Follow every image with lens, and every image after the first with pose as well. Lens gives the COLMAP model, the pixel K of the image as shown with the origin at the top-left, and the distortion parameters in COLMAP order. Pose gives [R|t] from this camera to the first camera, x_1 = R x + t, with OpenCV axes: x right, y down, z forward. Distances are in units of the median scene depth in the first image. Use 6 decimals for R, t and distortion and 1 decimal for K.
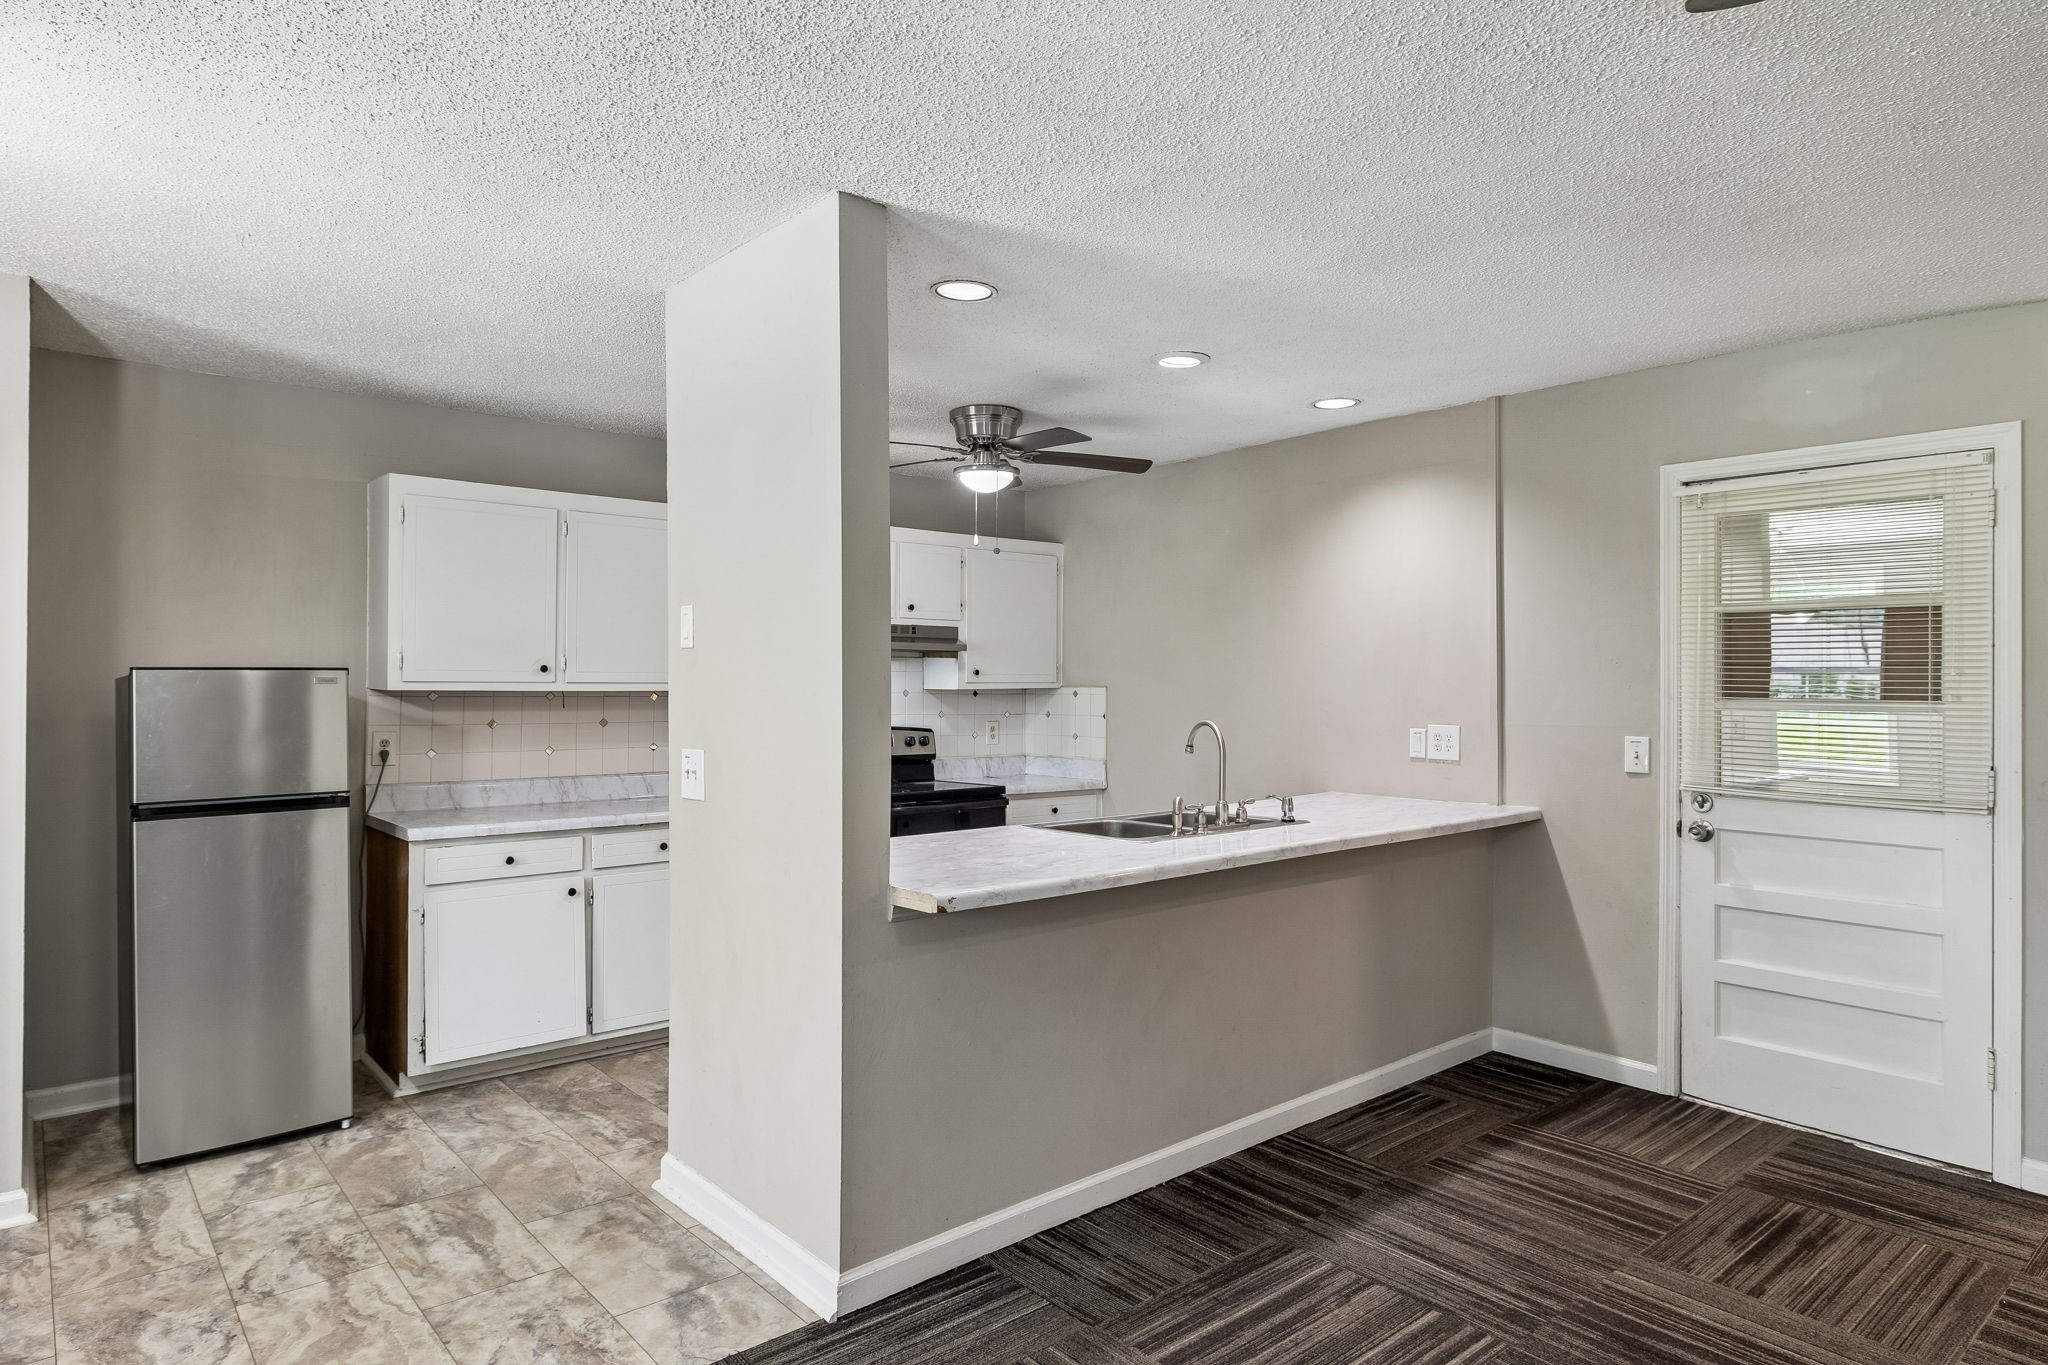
lens RADIAL K [[1180.1, 0, 1024.0], [0, 1180.1, 682.5], [0, 0, 1]] dist [0.001115, 0.000325]
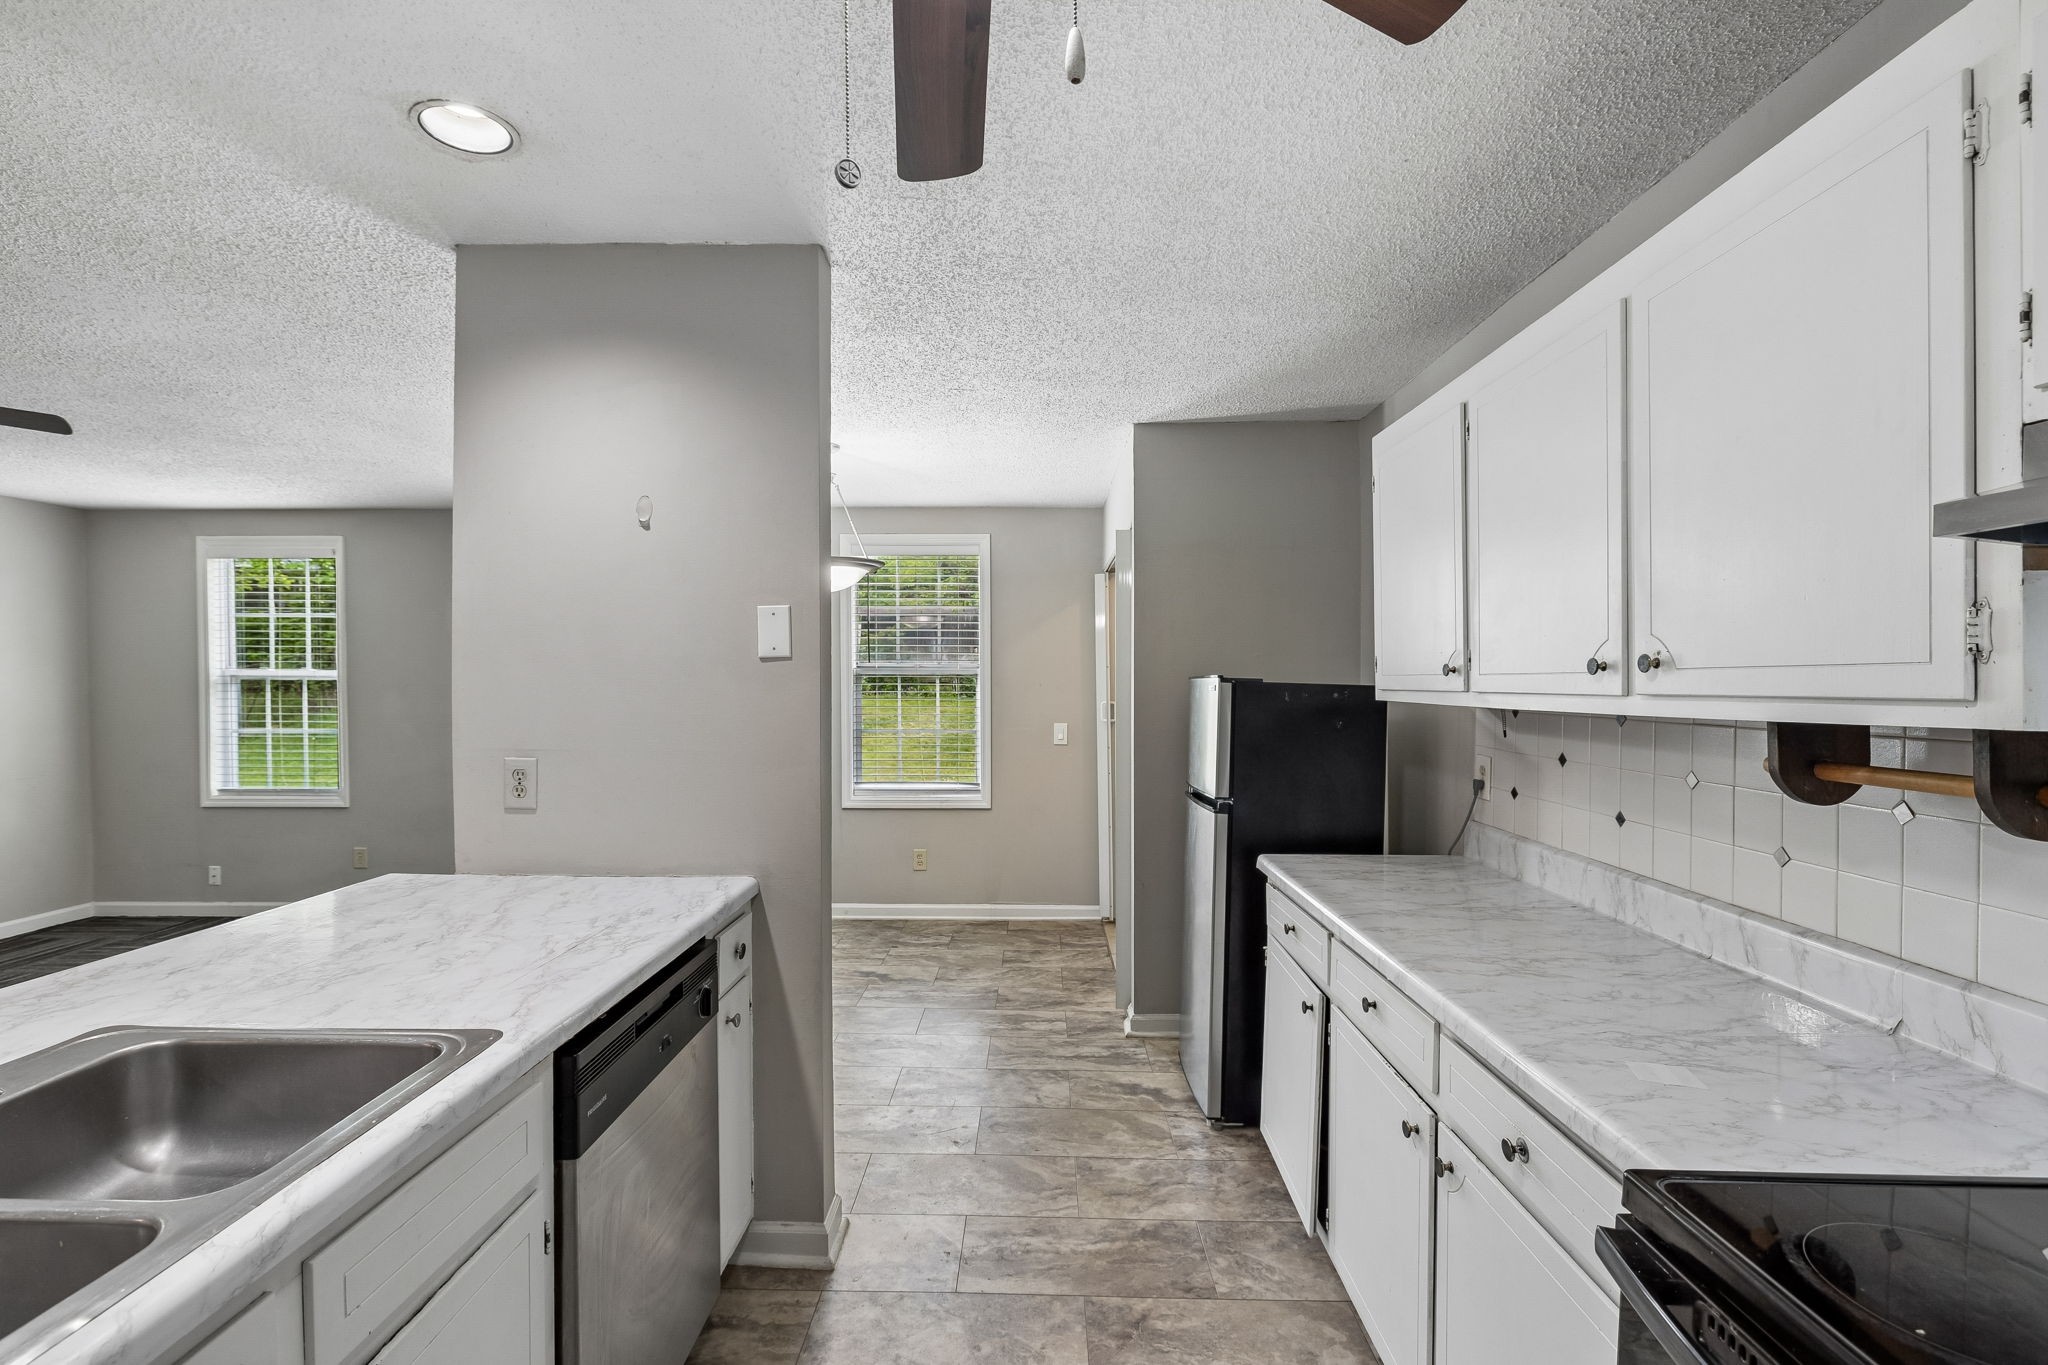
lens RADIAL K [[920.1, 0, 1022.6], [0, 920.1, 704.6], [0, 0, 1]] dist [-0.003218, -0.000778]
pose [[-0.661196, 0.013647, -0.750089, 0.112400], [-0.005980, 0.999707, 0.023460, -0.002777], [0.750189, 0.019998, -0.660921, 1.299871]]
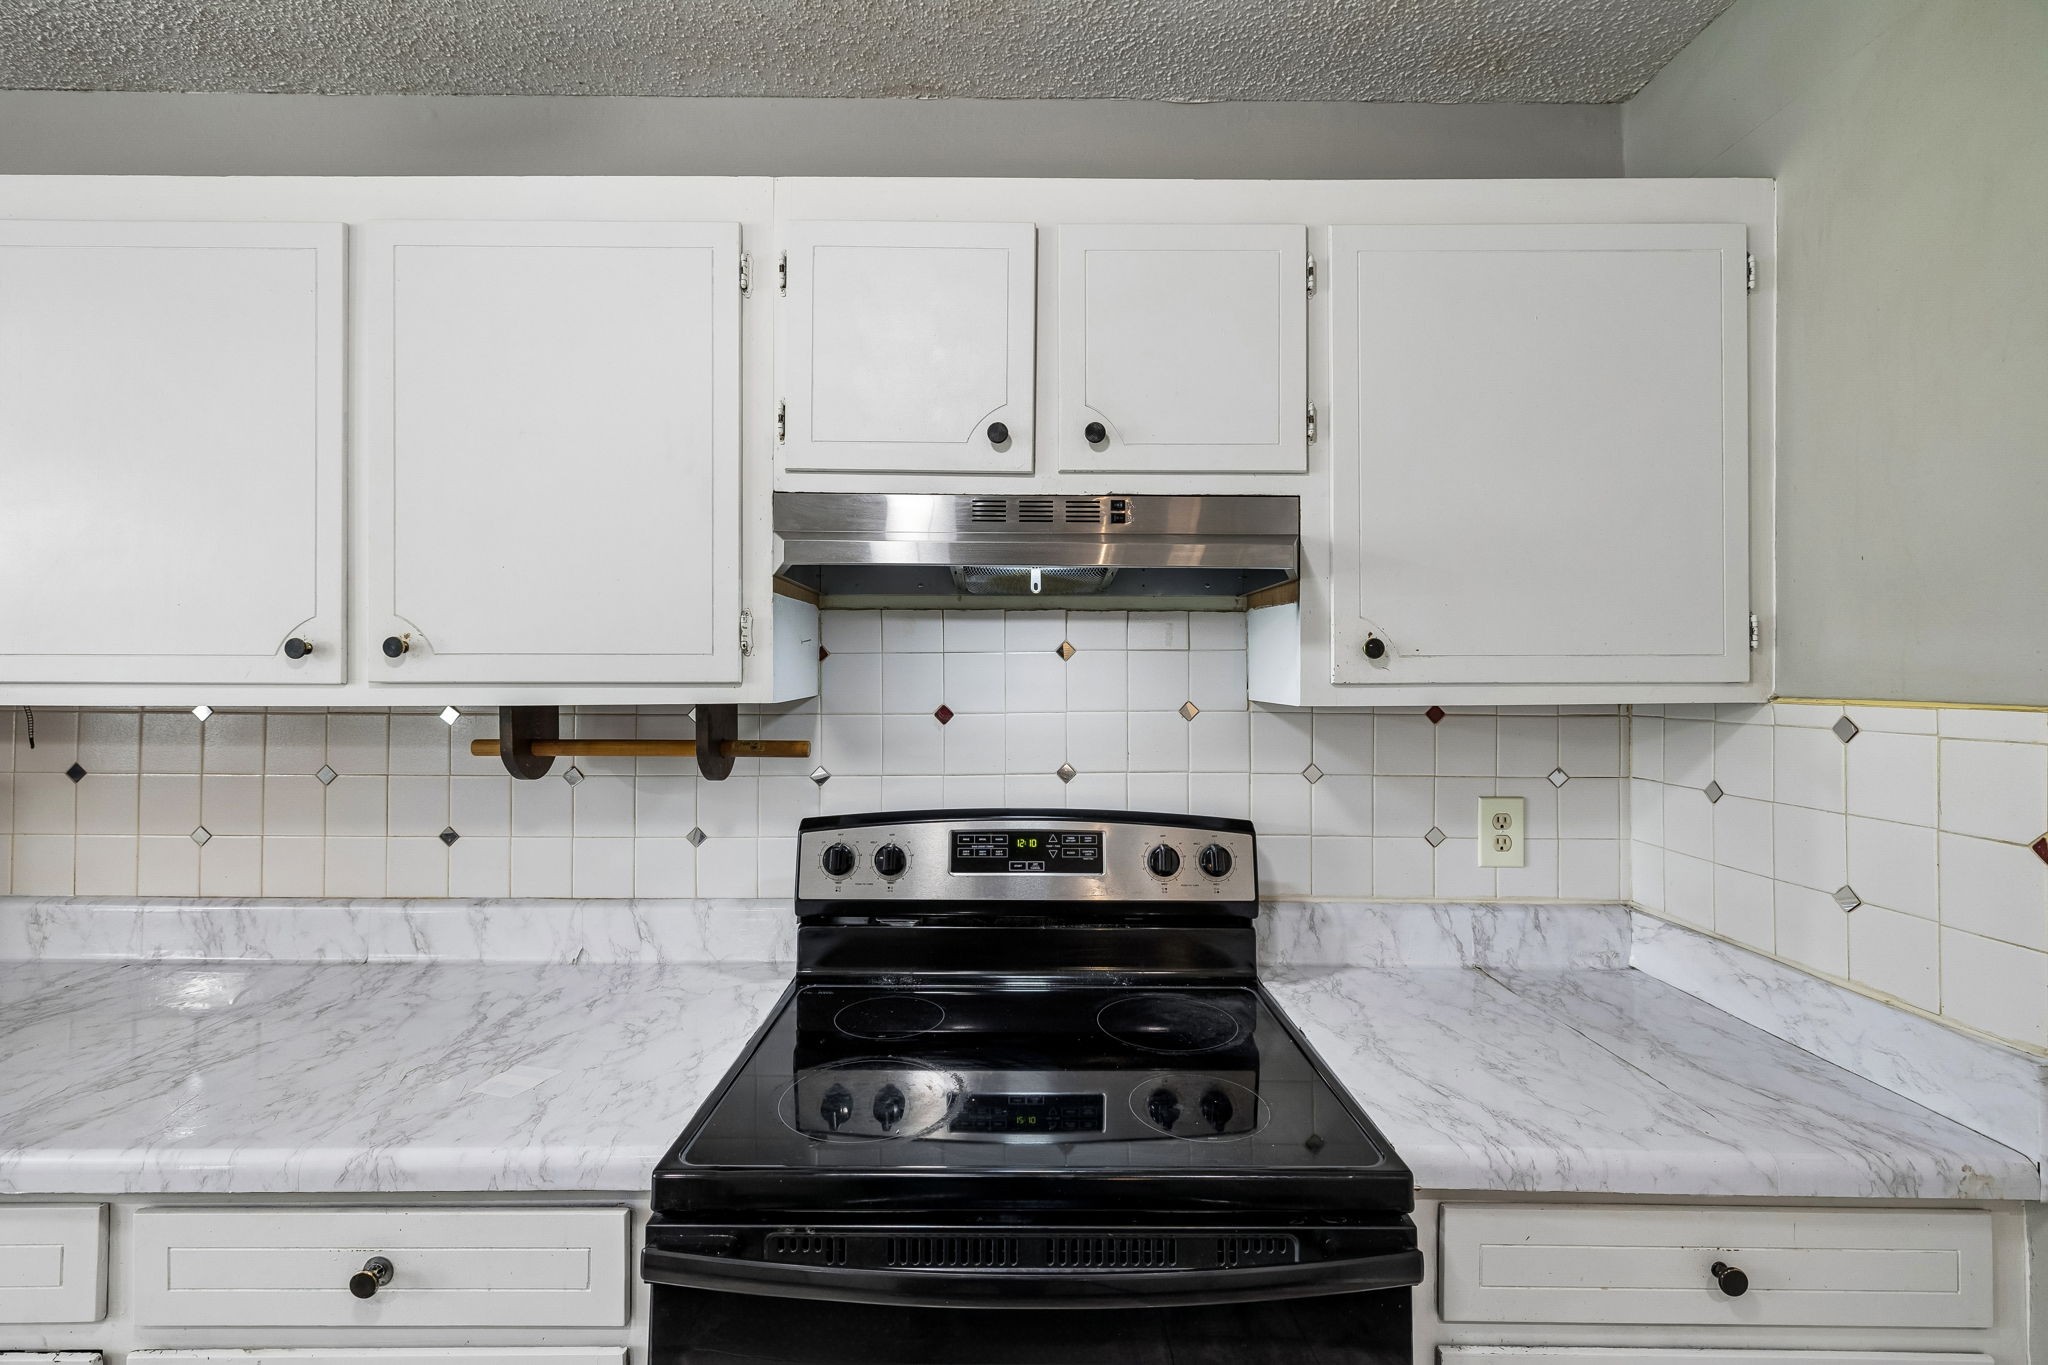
lens RADIAL K [[860.9, 0, 1018.9], [0, 860.9, 661.9], [0, 0, 1]] dist [0.002340, 0.000283]
pose [[0.762363, -0.006681, -0.647115, 0.043799], [-0.002352, 0.999912, -0.013094, -0.003333], [0.647145, 0.011504, 0.762280, 1.155936]]
